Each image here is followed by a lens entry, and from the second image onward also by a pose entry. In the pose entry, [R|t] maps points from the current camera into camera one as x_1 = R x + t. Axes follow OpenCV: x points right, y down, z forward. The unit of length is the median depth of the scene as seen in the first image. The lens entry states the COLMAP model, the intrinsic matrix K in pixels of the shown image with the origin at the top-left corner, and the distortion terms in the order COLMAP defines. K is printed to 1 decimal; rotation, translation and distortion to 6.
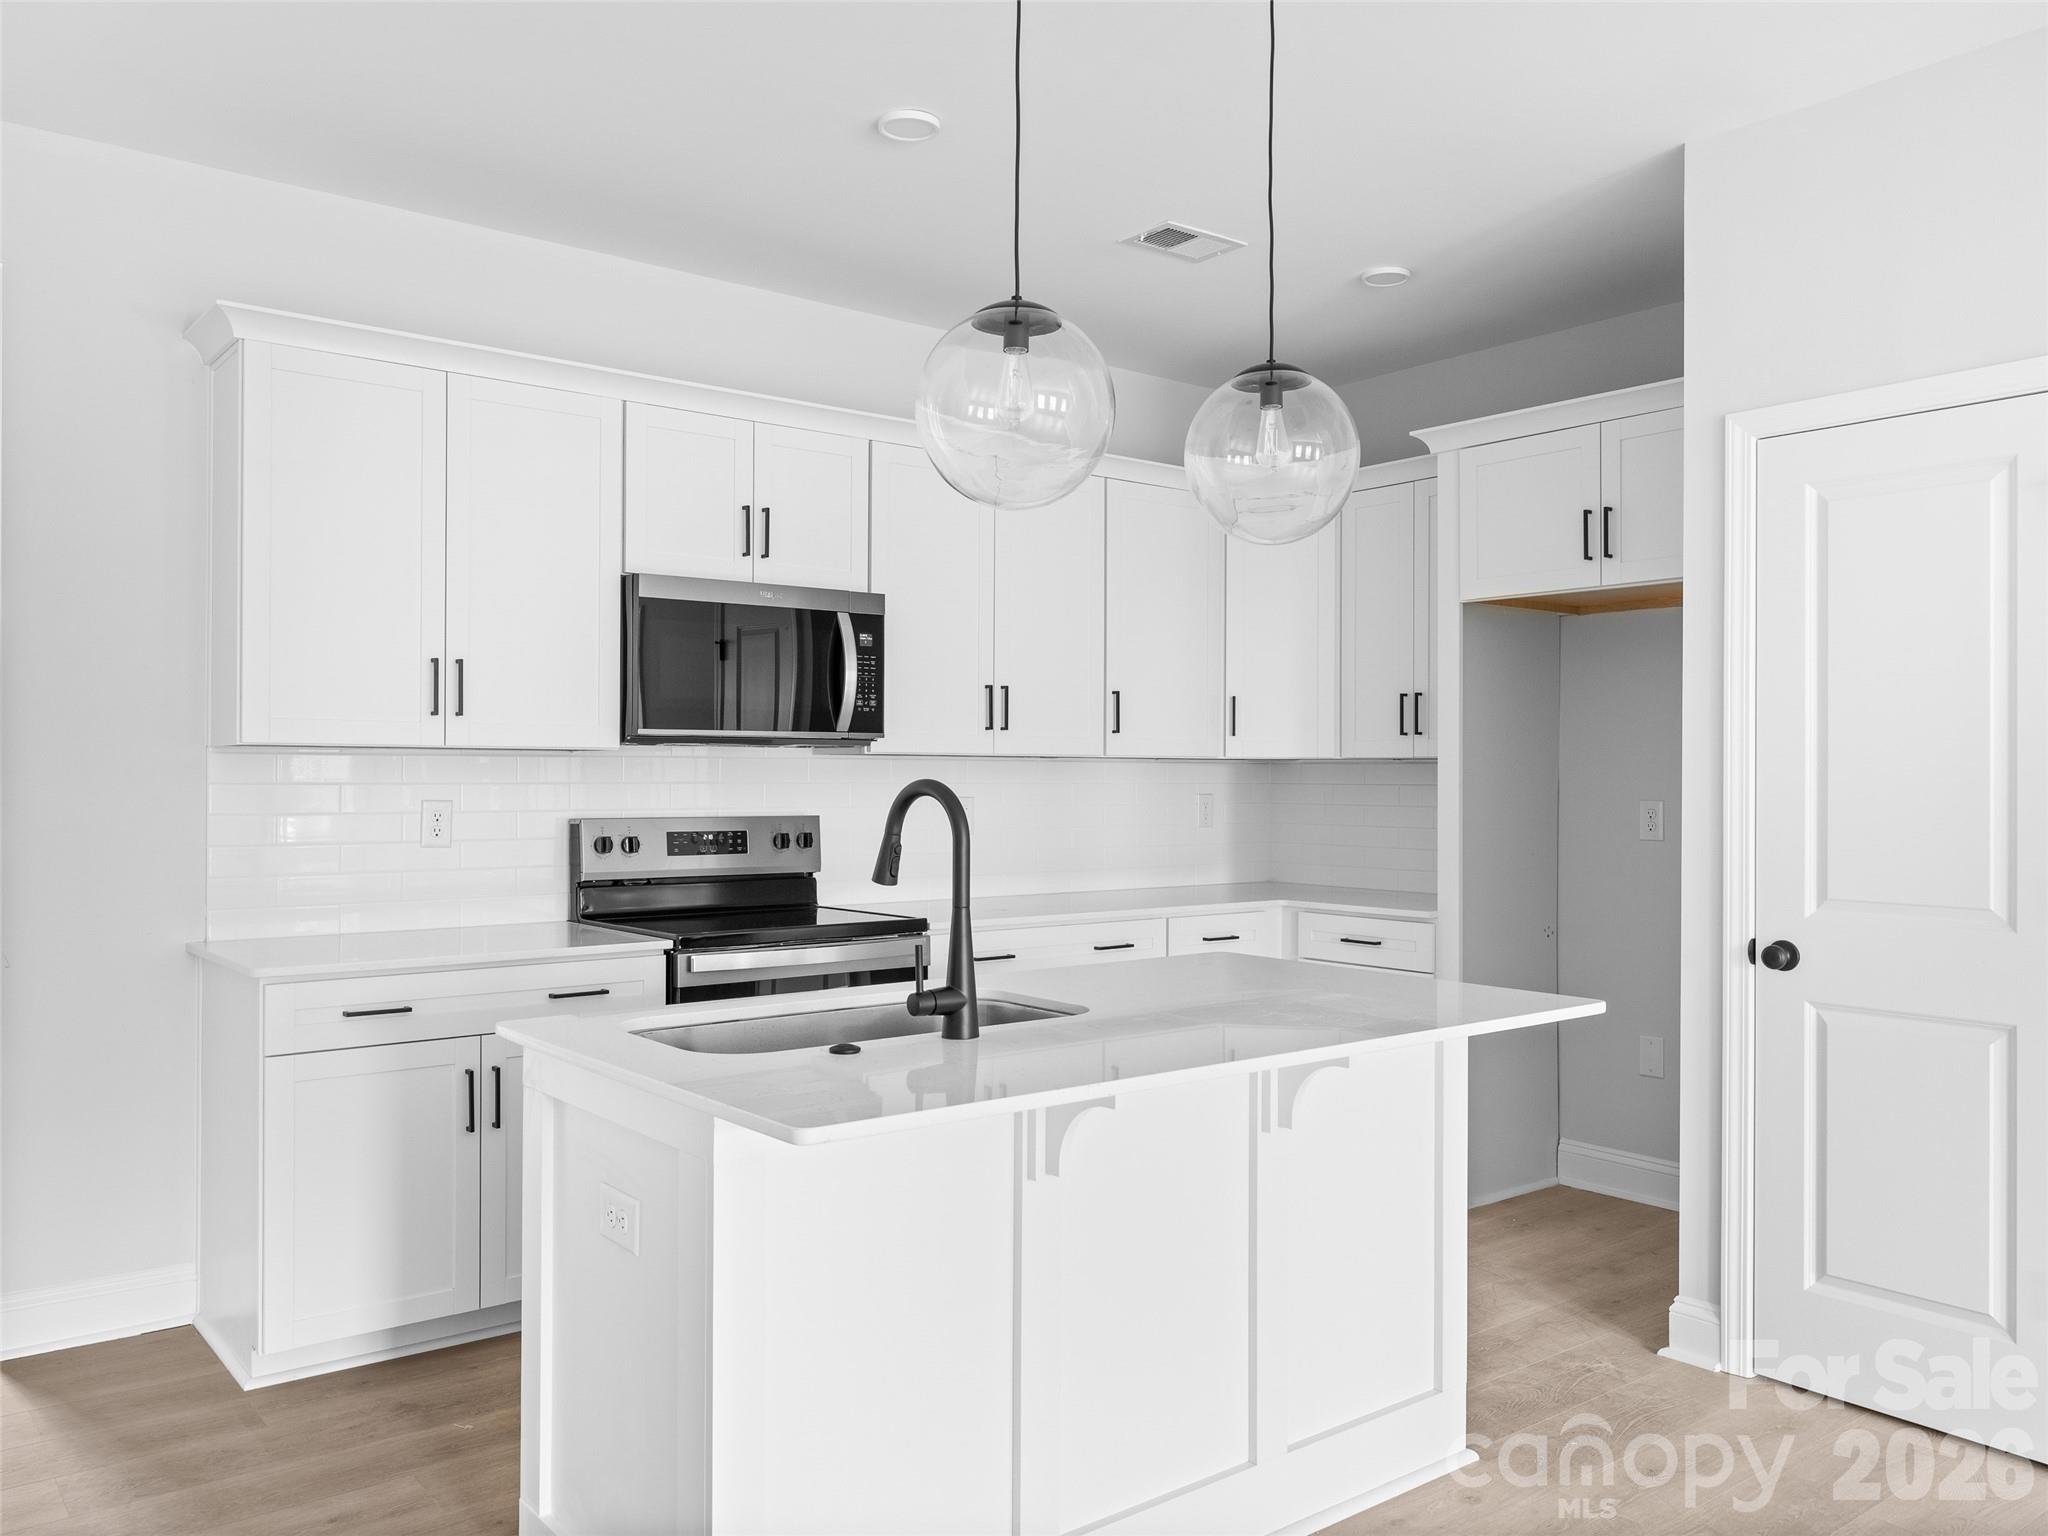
lens RADIAL K [[1555.2, 0, 994.7], [0, 1555.2, 766.5], [0, 0, 1]] dist [0.005395, 0.009211]
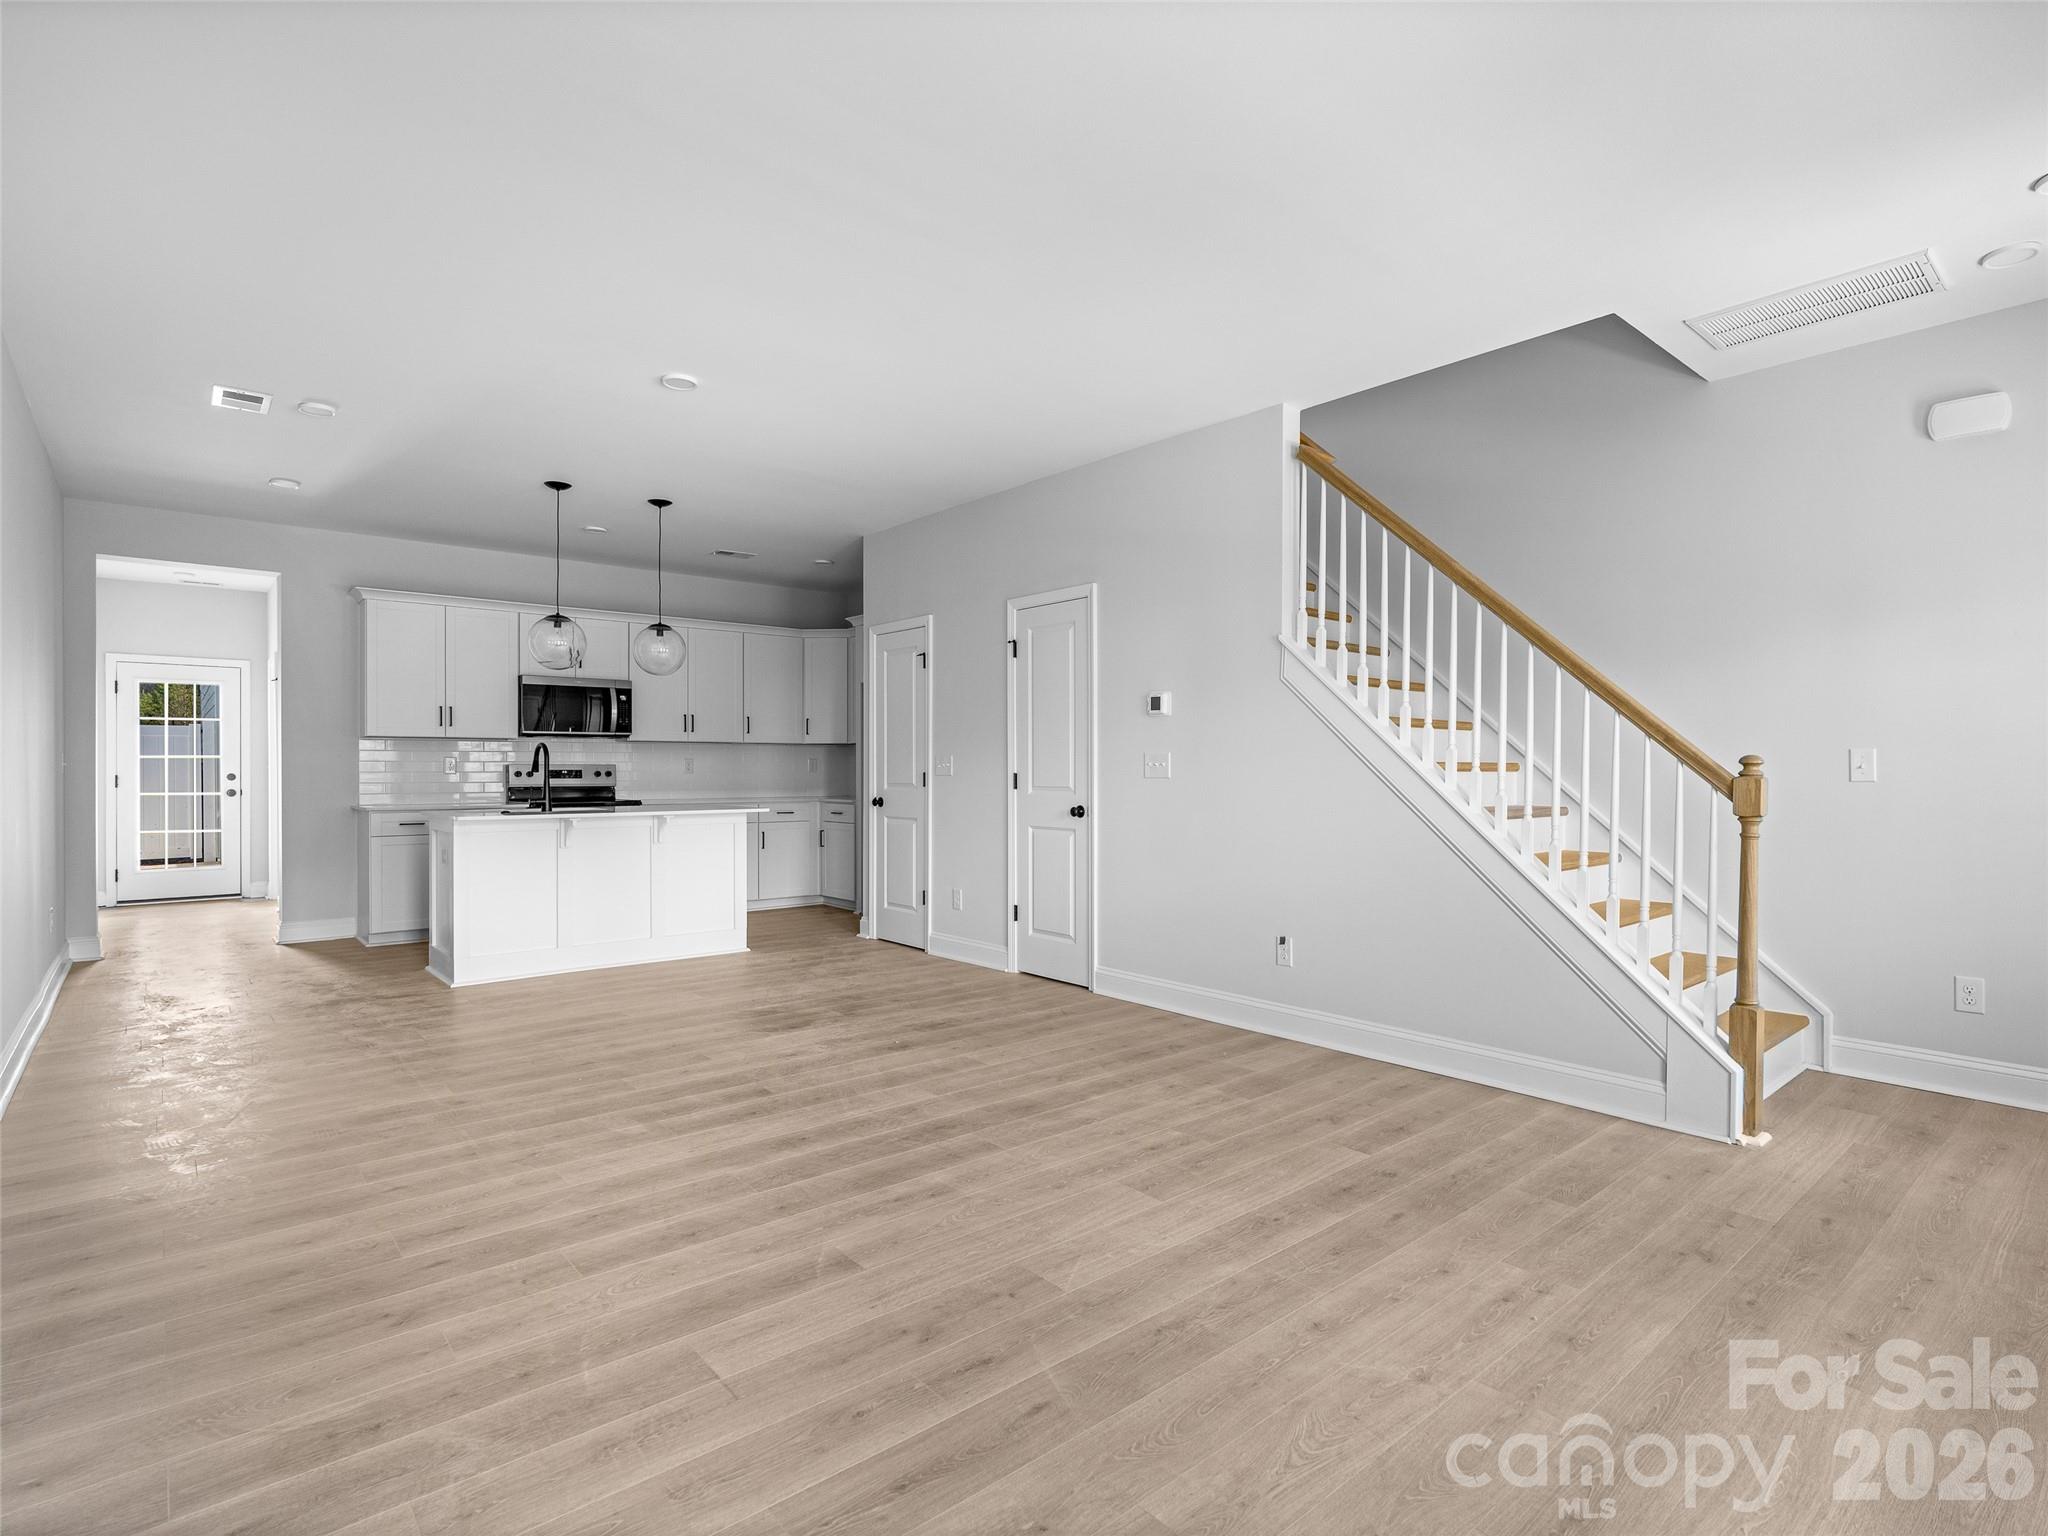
lens RADIAL K [[1027.3, 0, 1079.6], [0, 1027.3, 775.0], [0, 0, 1]] dist [-0.002417, 0.000304]
pose [[0.997959, -0.004730, 0.063687, 0.644389], [0.004007, 0.999926, 0.011466, 0.037506], [-0.063736, -0.011188, 0.997904, -0.893710]]
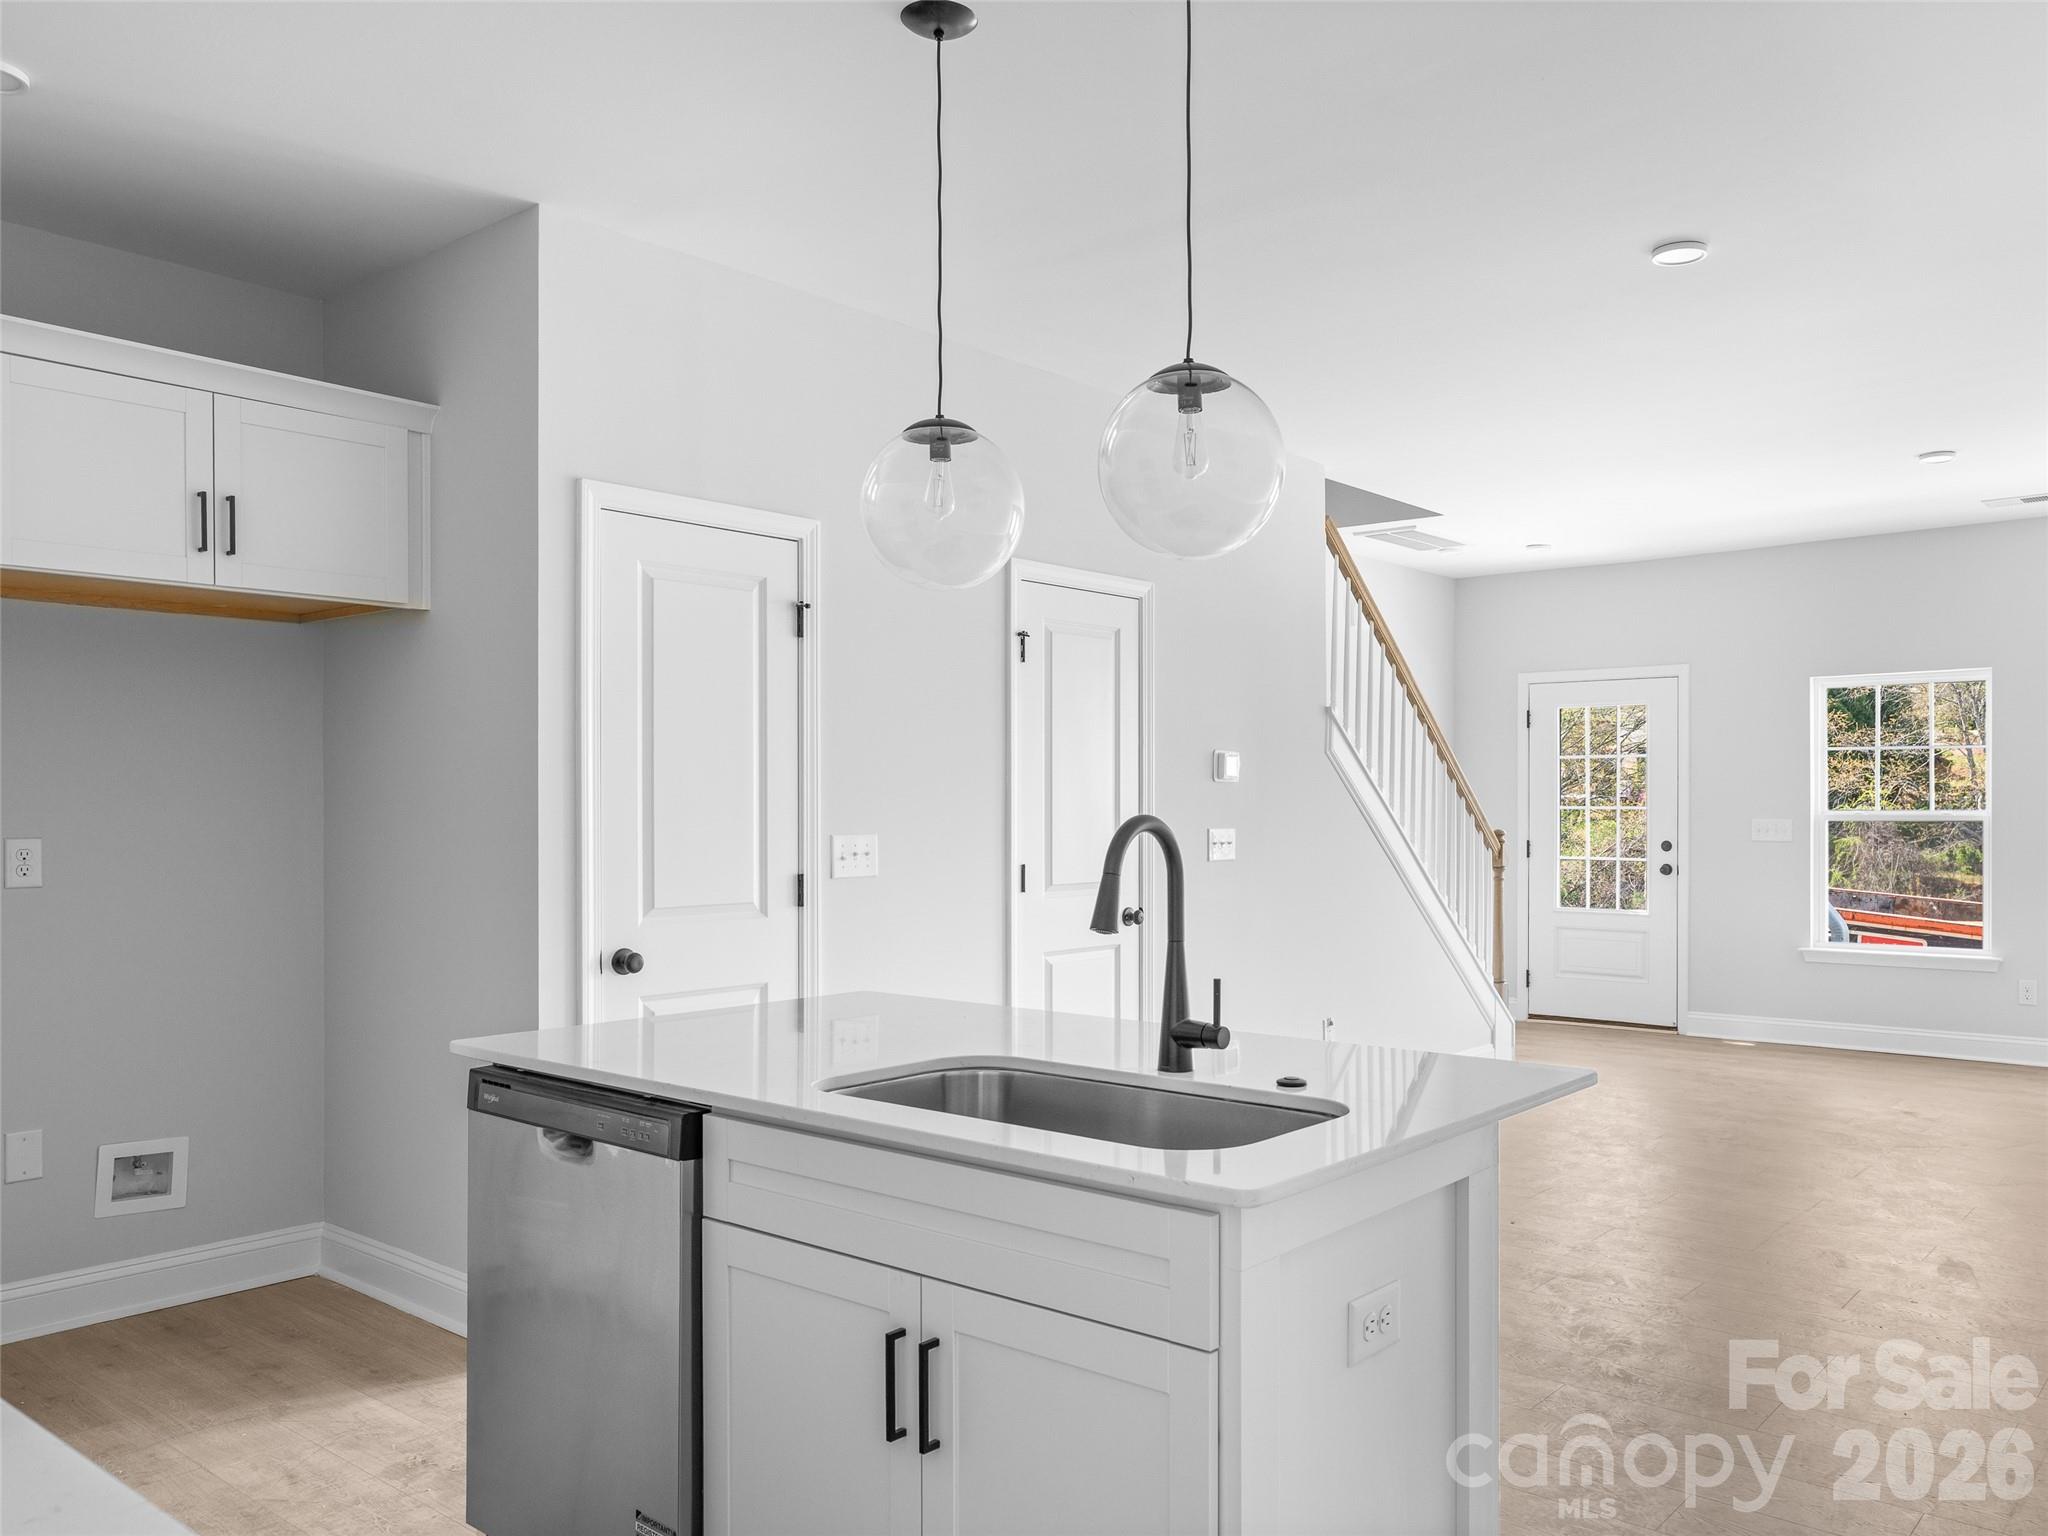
lens RADIAL K [[1527.7, 0, 1117.0], [0, 1527.7, 811.3], [0, 0, 1]] dist [-0.001345, 0.005422]
pose [[-0.213306, -0.006496, 0.976964, -0.566905], [-0.003598, 0.999976, 0.005864, 0.001236], [-0.976979, -0.002264, -0.213324, 0.736231]]
